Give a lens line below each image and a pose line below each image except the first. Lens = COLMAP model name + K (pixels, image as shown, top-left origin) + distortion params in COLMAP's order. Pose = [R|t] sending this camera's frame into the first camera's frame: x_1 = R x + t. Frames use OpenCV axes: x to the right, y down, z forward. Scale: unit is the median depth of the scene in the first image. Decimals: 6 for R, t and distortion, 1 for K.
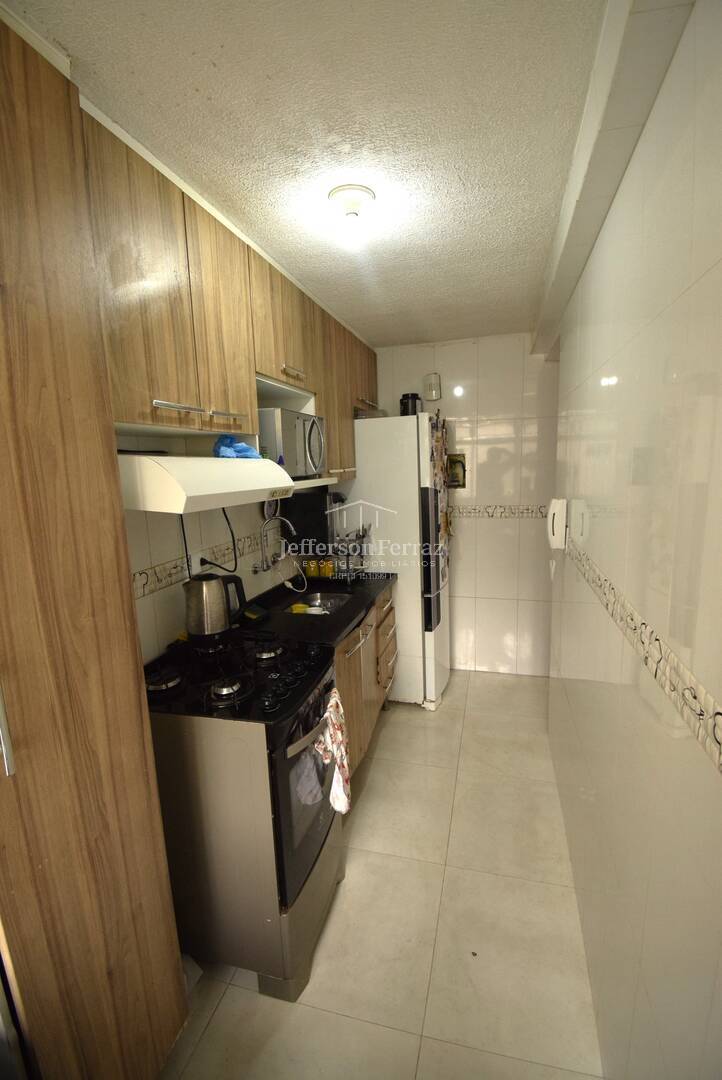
lens RADIAL K [[486.7, 0, 365.0], [0, 486.7, 540.2], [0, 0, 1]] dist [0.010448, -0.020656]
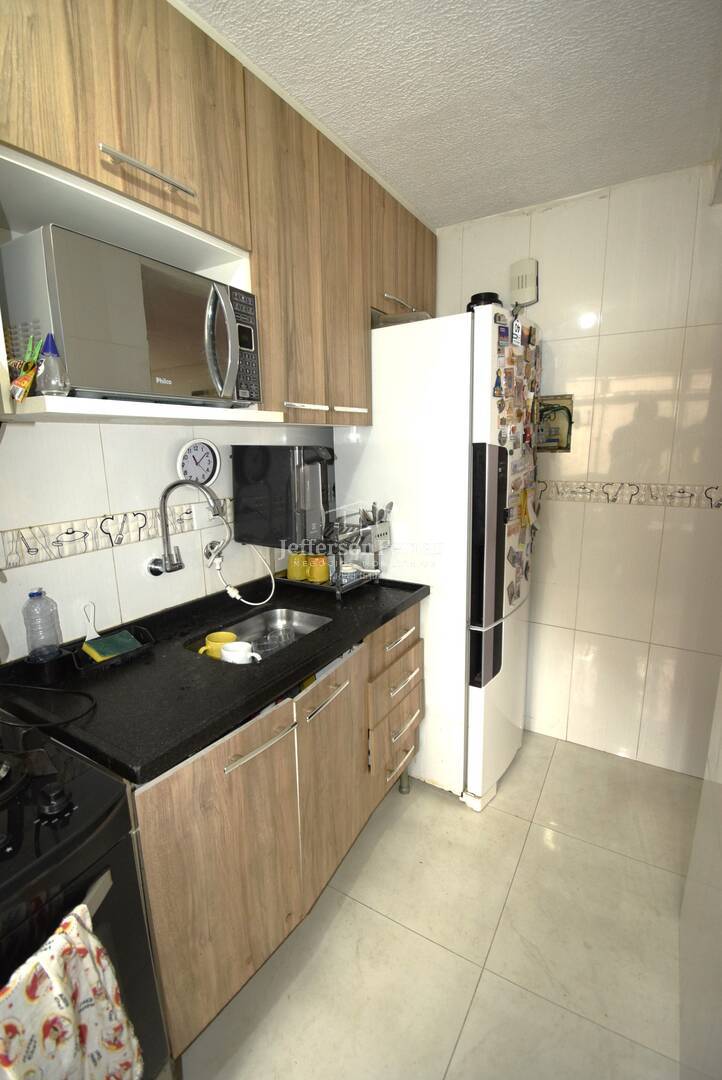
lens RADIAL K [[486.7, 0, 360.6], [0, 486.7, 543.0], [0, 0, 1]] dist [0.010448, -0.020656]
pose [[0.963400, 0.070488, -0.258635, 0.136934], [-0.057508, 0.996692, 0.057423, -0.015880], [0.261828, -0.040448, 0.964267, 0.390338]]
